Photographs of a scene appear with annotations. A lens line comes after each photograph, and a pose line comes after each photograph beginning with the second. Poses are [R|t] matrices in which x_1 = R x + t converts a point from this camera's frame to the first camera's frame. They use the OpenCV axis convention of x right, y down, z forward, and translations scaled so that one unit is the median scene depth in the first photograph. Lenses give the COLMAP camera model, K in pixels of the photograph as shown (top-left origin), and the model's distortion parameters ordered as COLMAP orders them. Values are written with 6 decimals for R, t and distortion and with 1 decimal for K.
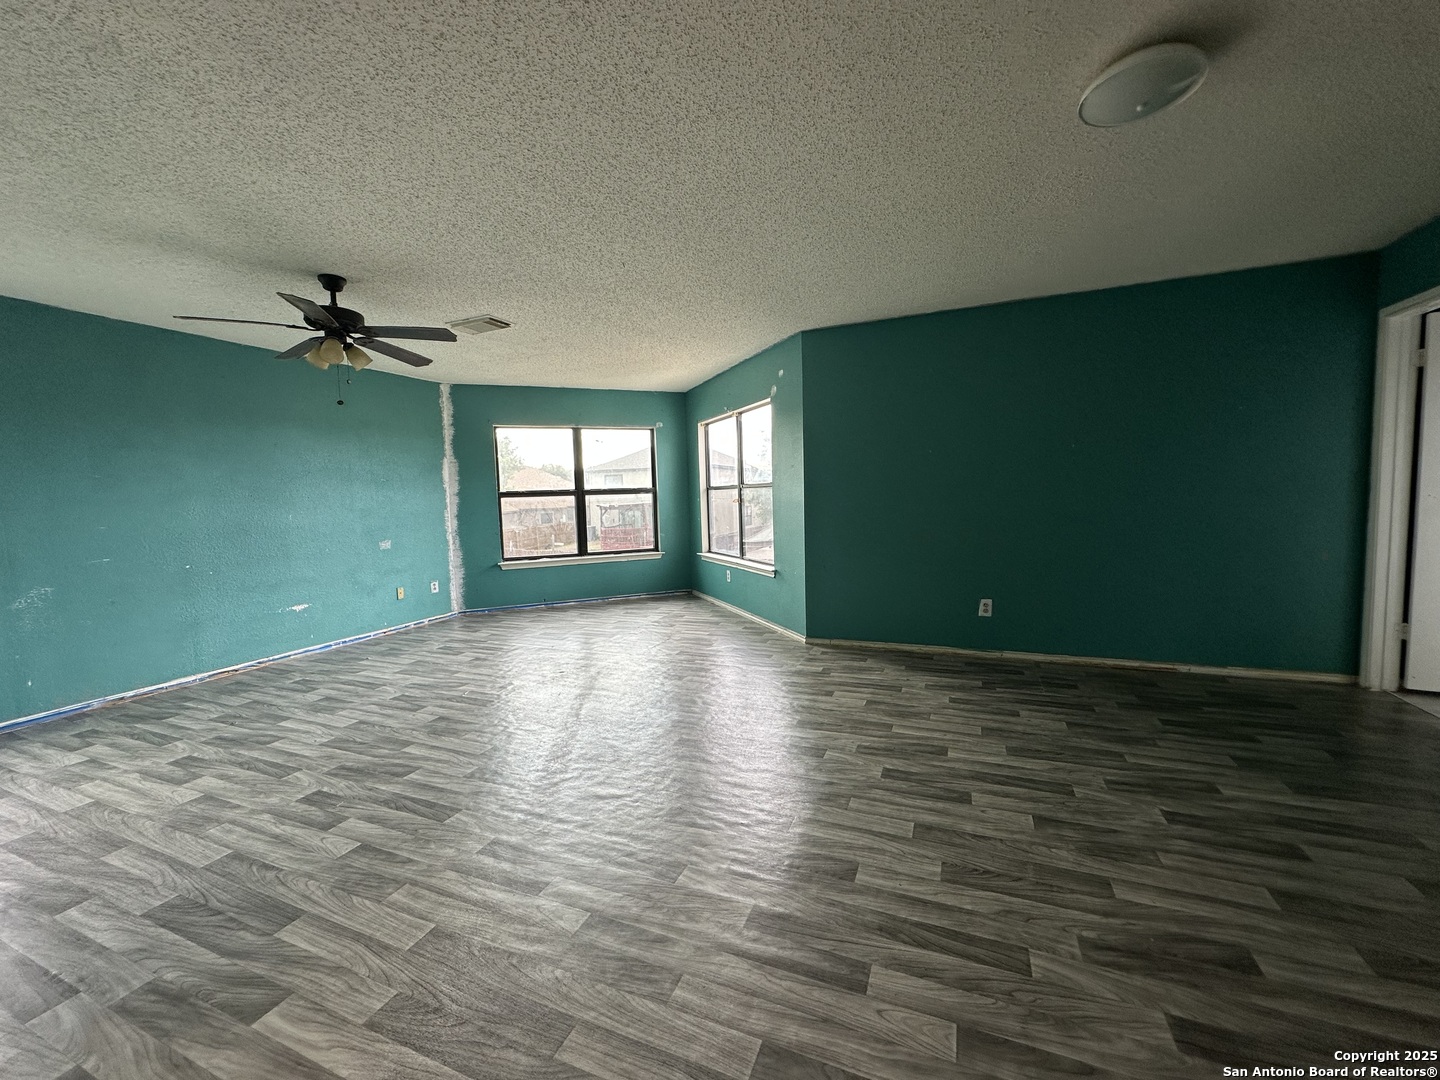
lens RADIAL K [[575.0, 0, 724.9], [0, 575.0, 530.6], [0, 0, 1]] dist [-0.005799, 0.001732]
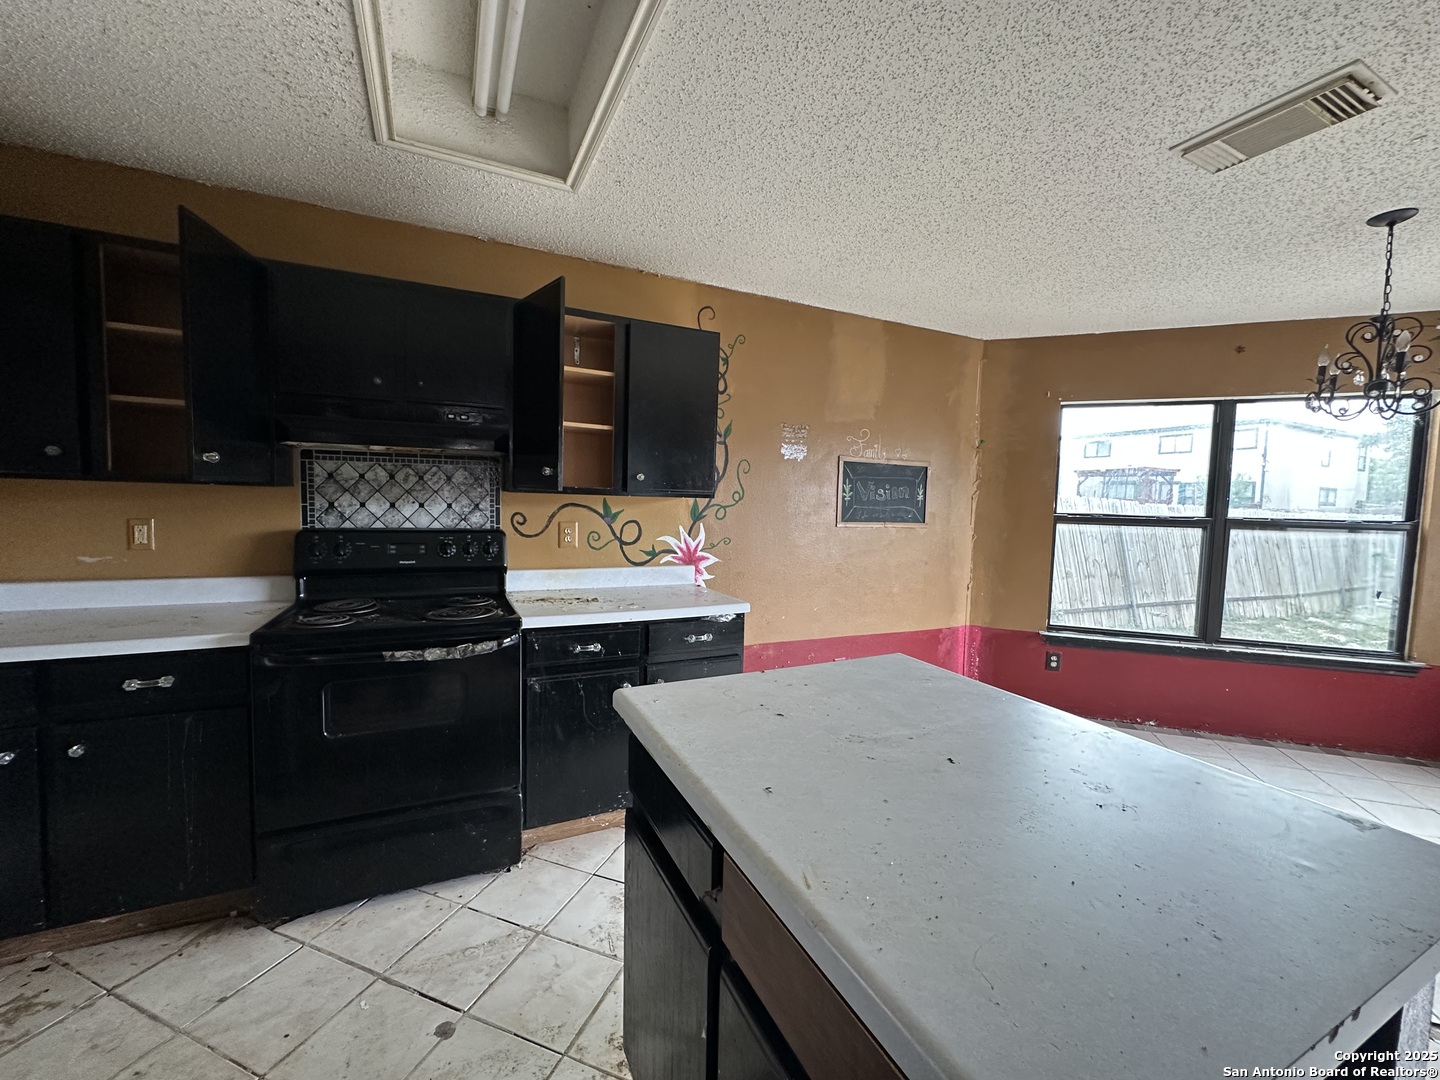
lens RADIAL K [[575.0, 0, 718.0], [0, 575.0, 538.0], [0, 0, 1]] dist [-0.005799, 0.001732]
pose [[0.754237, 0.089494, -0.650475, -0.266452], [-0.095150, 0.995108, 0.026581, -0.024498], [0.649672, 0.041844, 0.759062, 0.316560]]
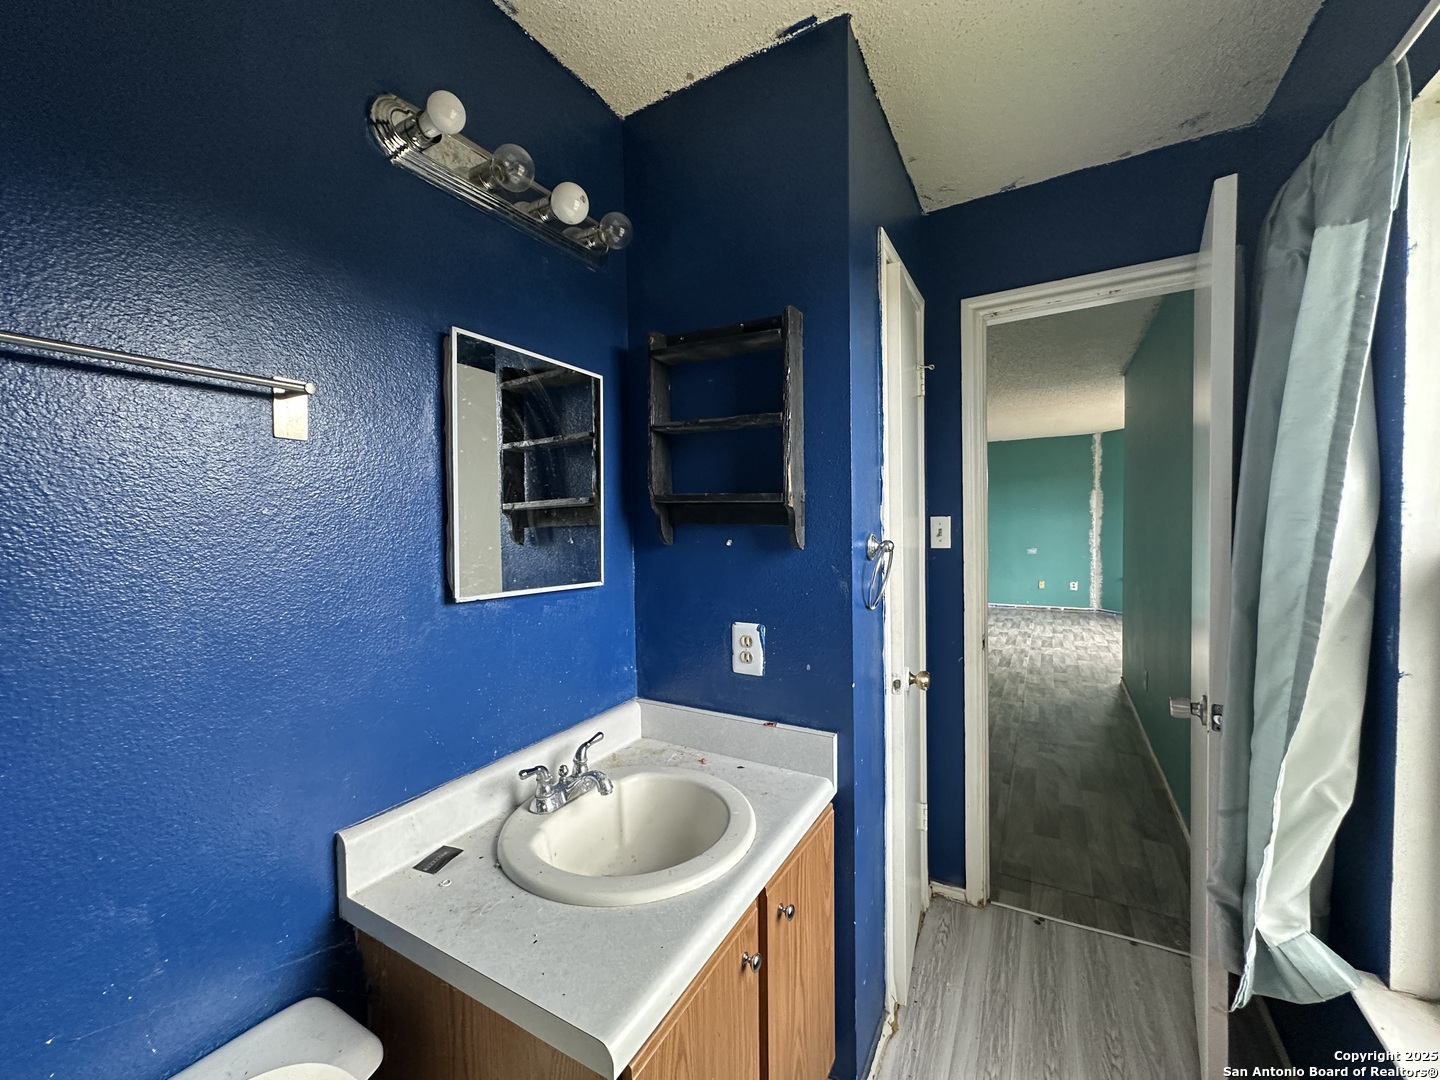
lens RADIAL K [[575.0, 0, 719.6], [0, 575.0, 541.1], [0, 0, 1]] dist [-0.005799, 0.001732]
pose [[-0.113994, 0.055194, -0.991947, 0.878448], [-0.052592, 0.996720, 0.061503, -0.044289], [0.992088, 0.059180, -0.110717, 0.293301]]
